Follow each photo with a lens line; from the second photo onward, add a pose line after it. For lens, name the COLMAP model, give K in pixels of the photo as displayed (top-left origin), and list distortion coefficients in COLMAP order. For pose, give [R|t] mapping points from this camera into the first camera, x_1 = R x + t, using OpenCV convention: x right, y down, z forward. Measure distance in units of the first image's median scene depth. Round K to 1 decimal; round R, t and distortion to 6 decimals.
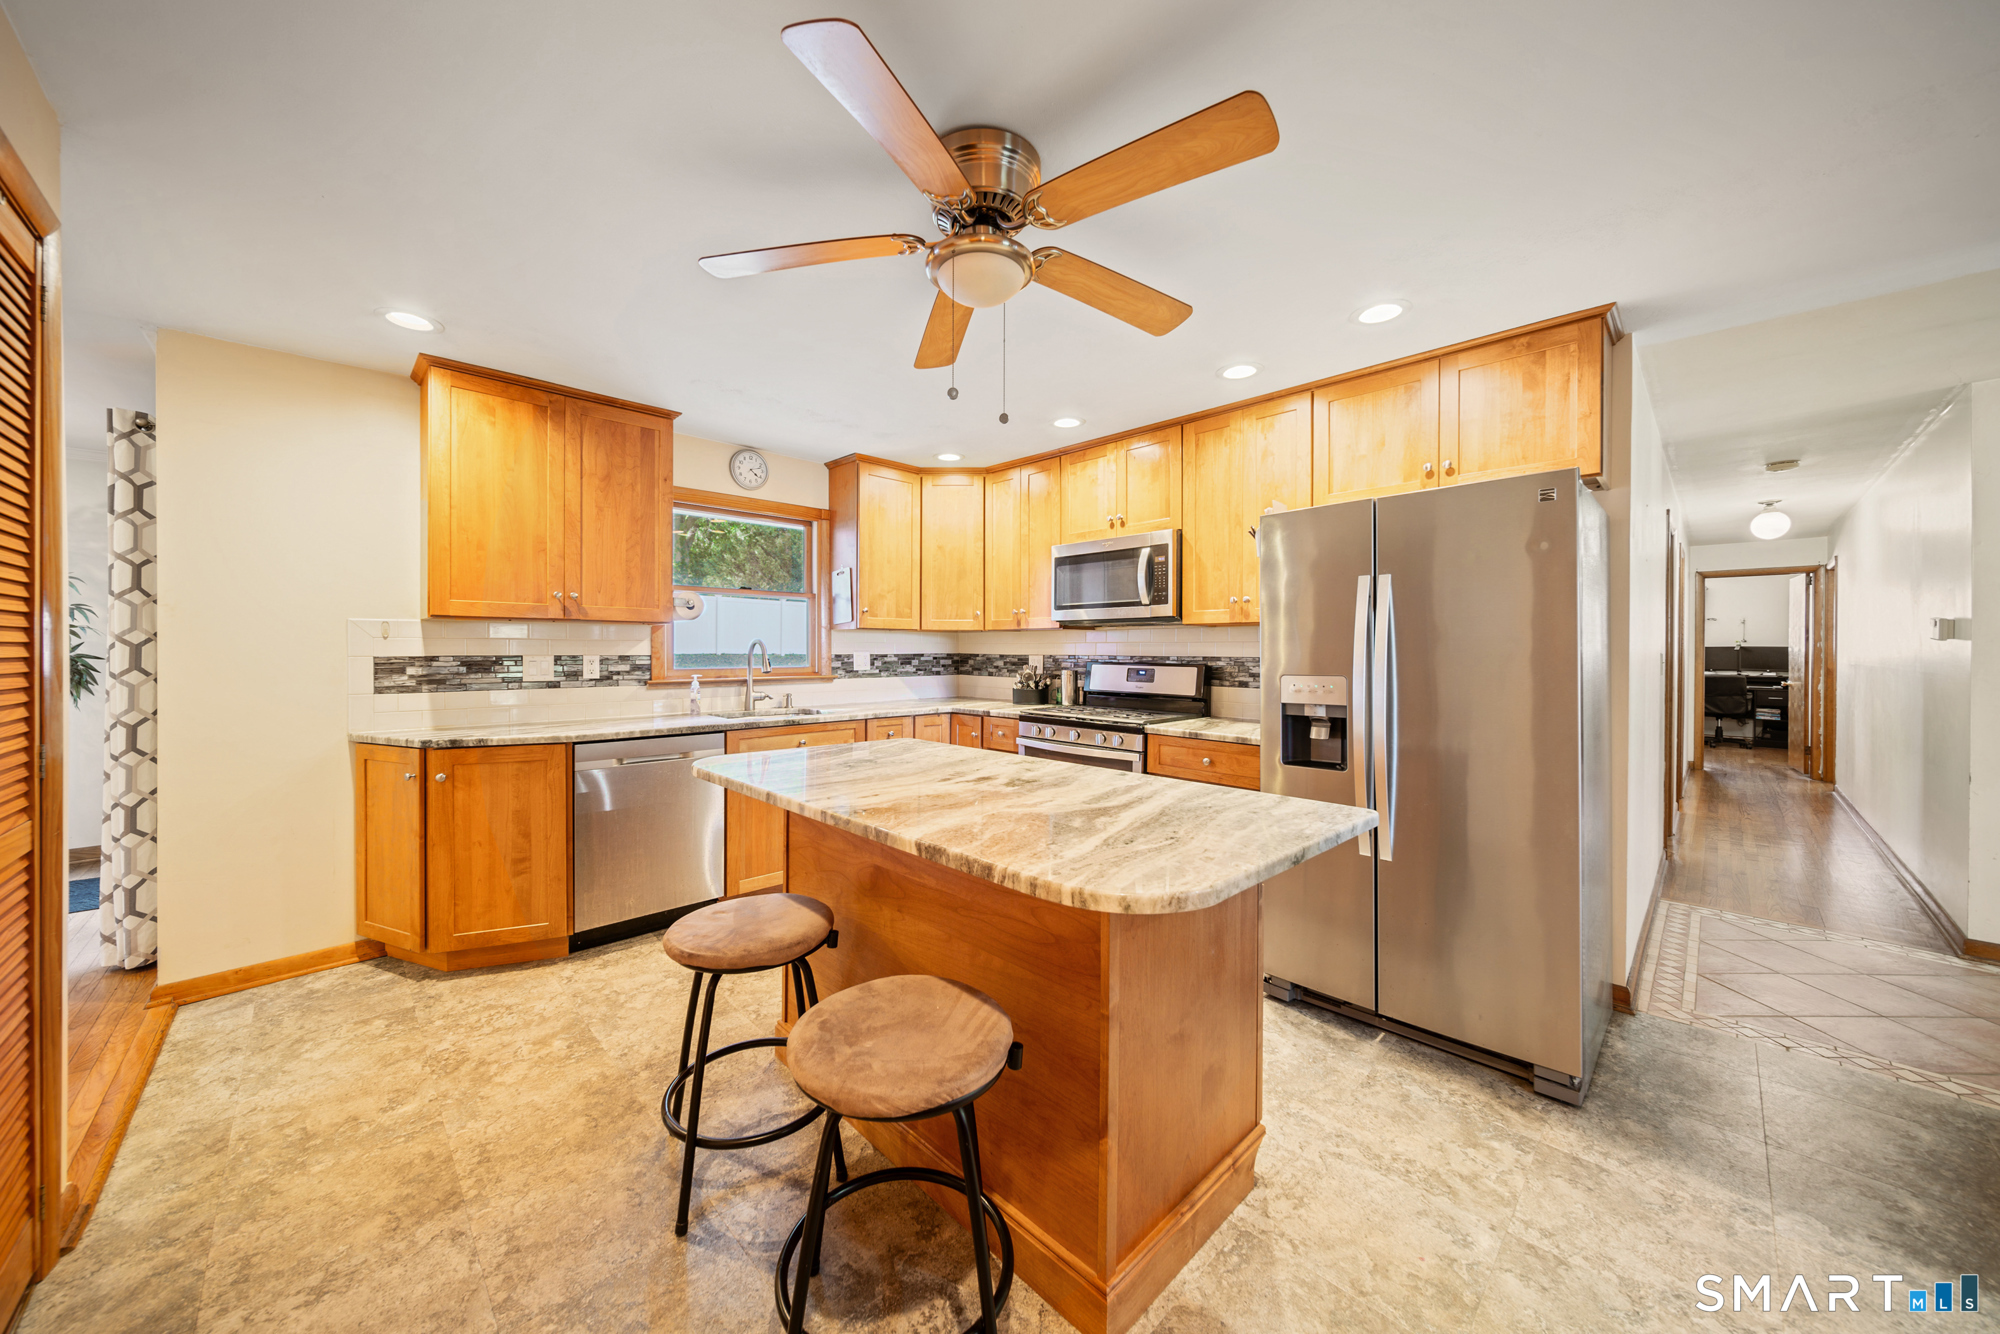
lens RADIAL K [[703.7, 0, 987.4], [0, 703.7, 656.9], [0, 0, 1]] dist [0.000596, -0.001372]
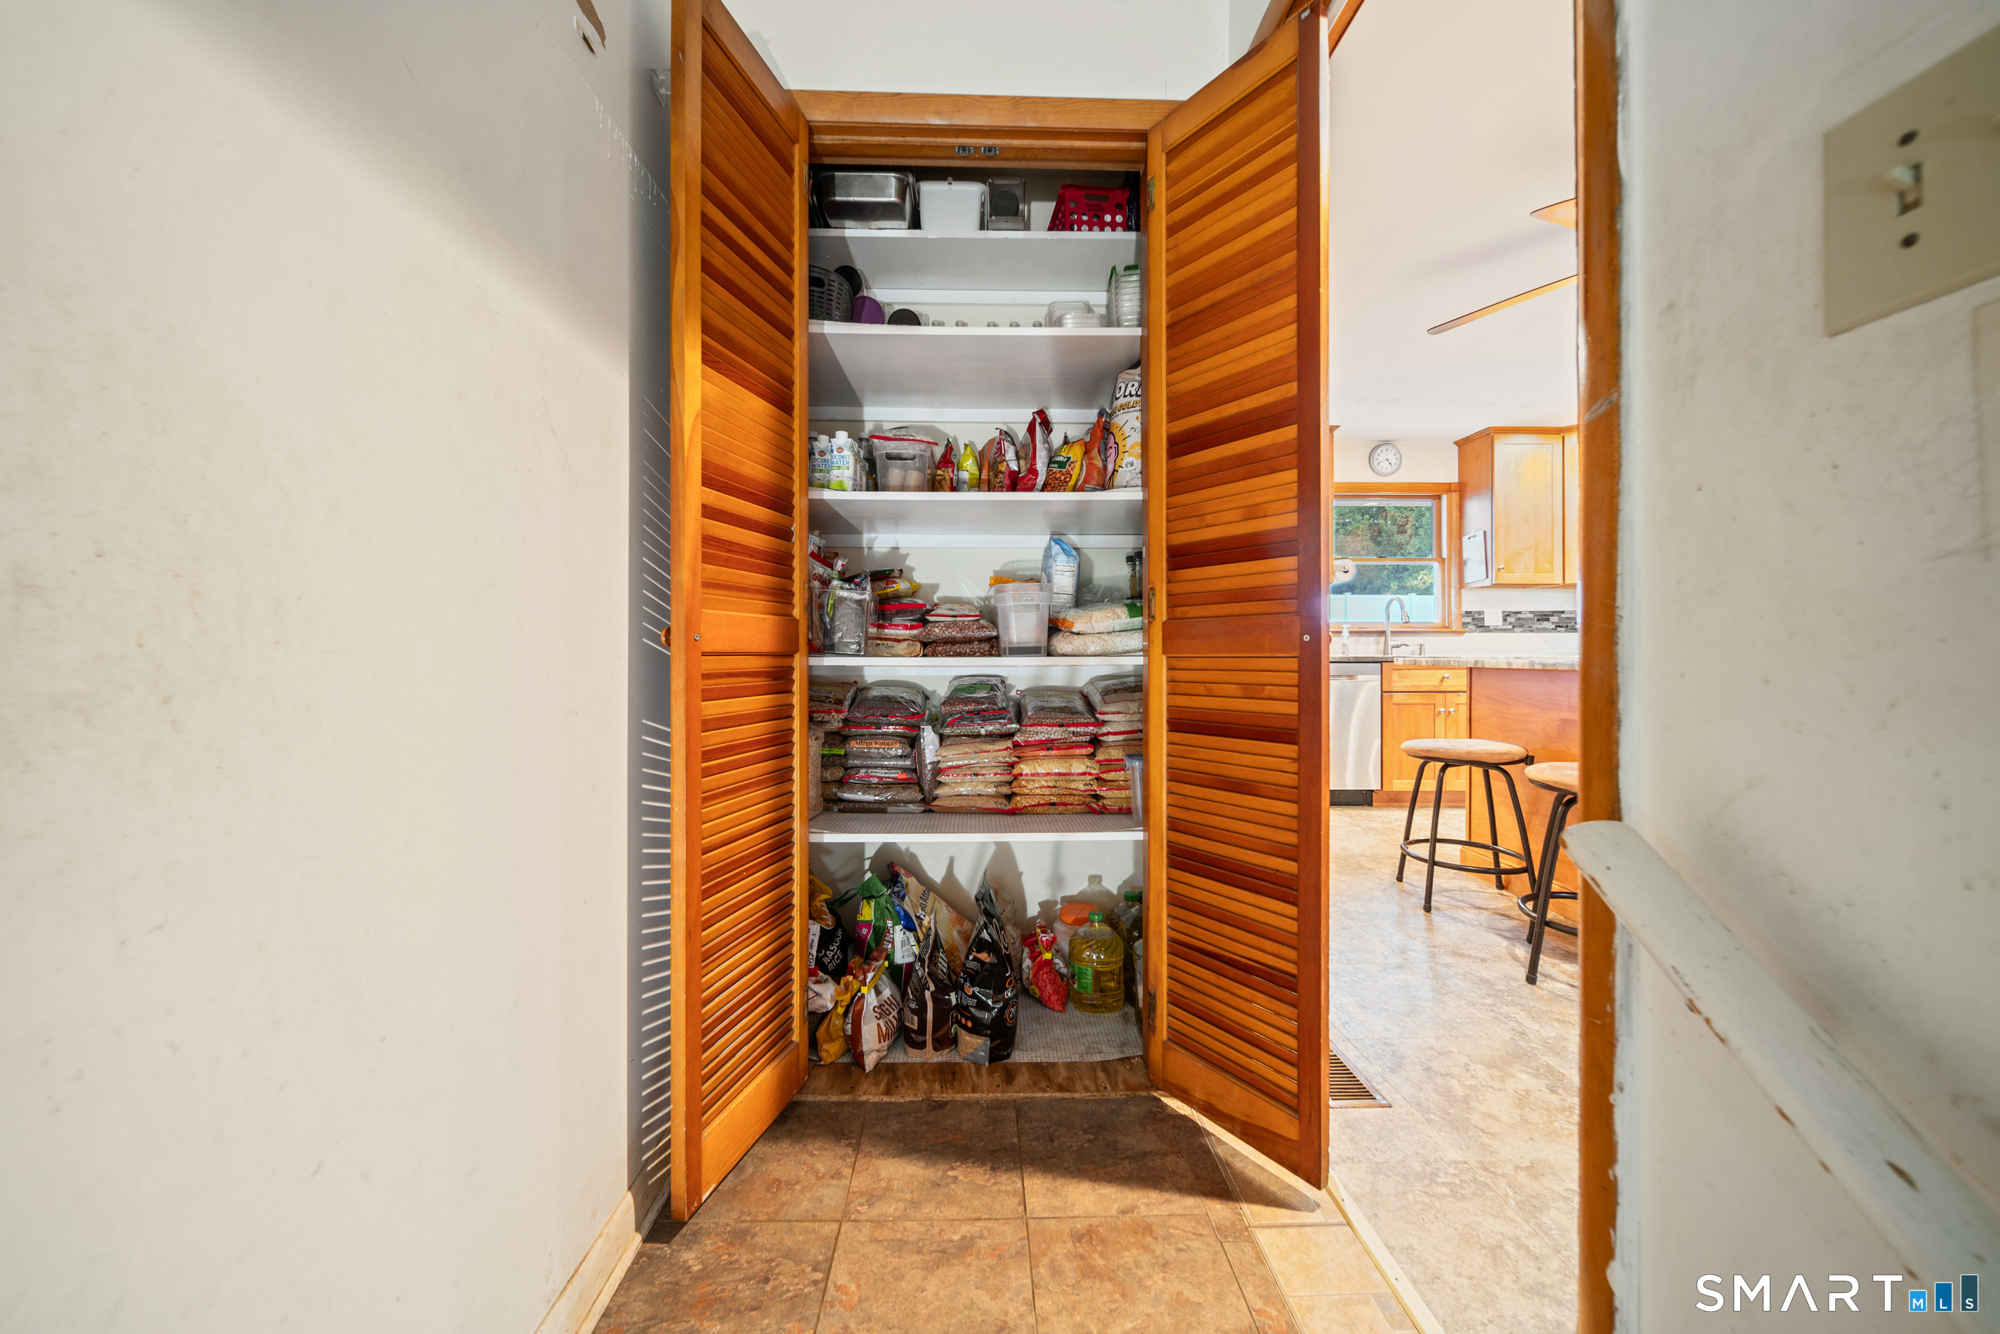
lens RADIAL K [[706.7, 0, 989.6], [0, 706.7, 647.8], [0, 0, 1]] dist [0.003352, -0.001894]
pose [[0.742694, -0.010473, -0.669549, -0.033473], [-0.003112, 0.999813, -0.019091, 0.098966], [0.669623, 0.016262, 0.742523, -0.424181]]
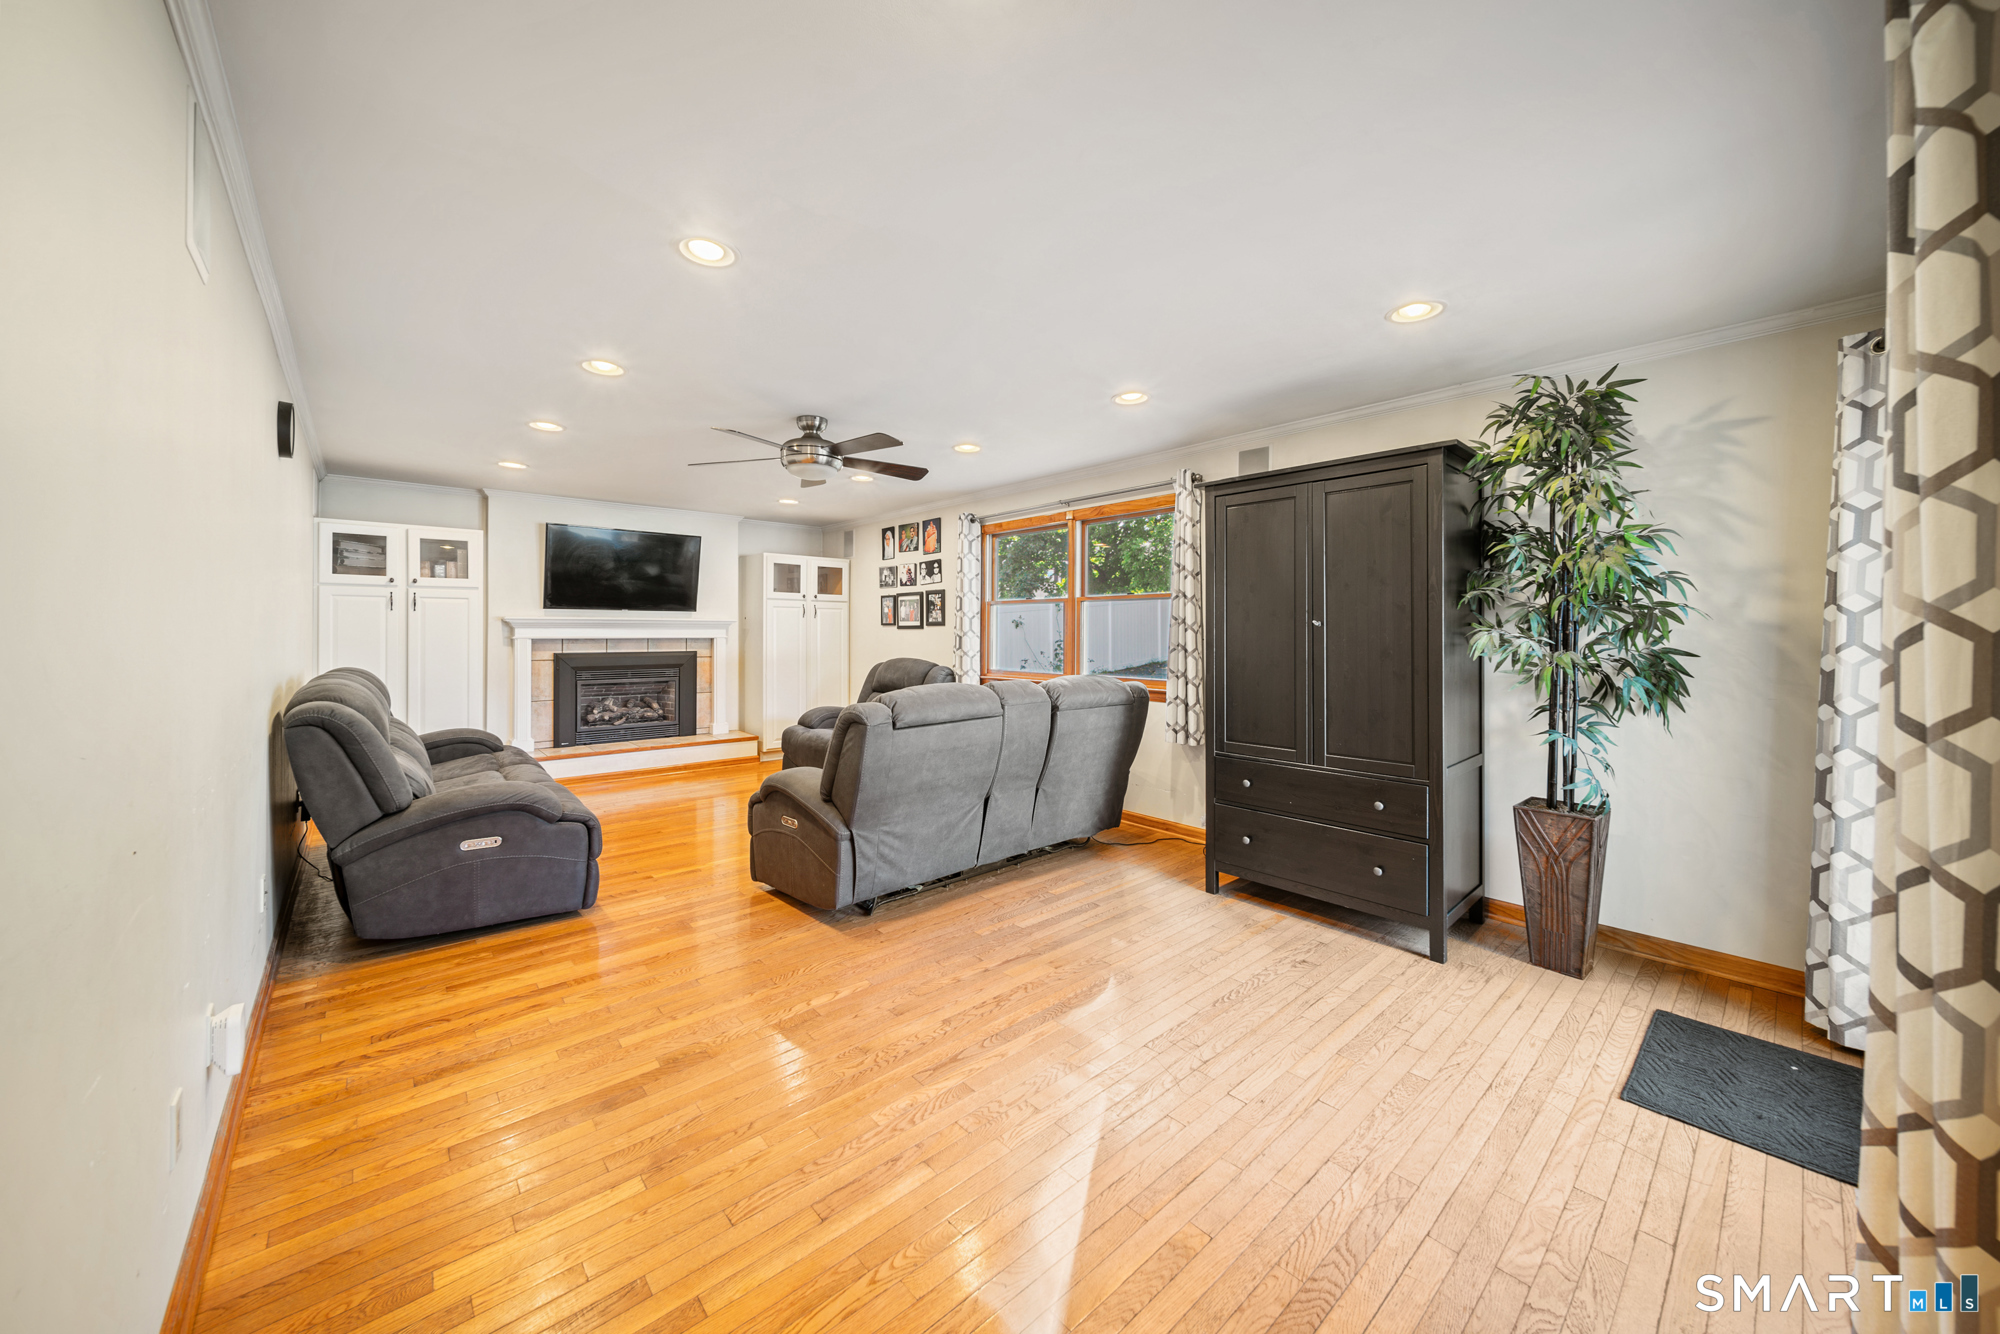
lens RADIAL K [[707.9, 0, 1004.0], [0, 707.9, 614.9], [0, 0, 1]] dist [-0.002936, -0.000596]
pose [[-0.020360, -0.027697, -0.999409, -0.706023], [-0.018943, 0.999447, -0.027312, -0.007432], [0.999613, 0.018375, -0.020874, 0.449215]]
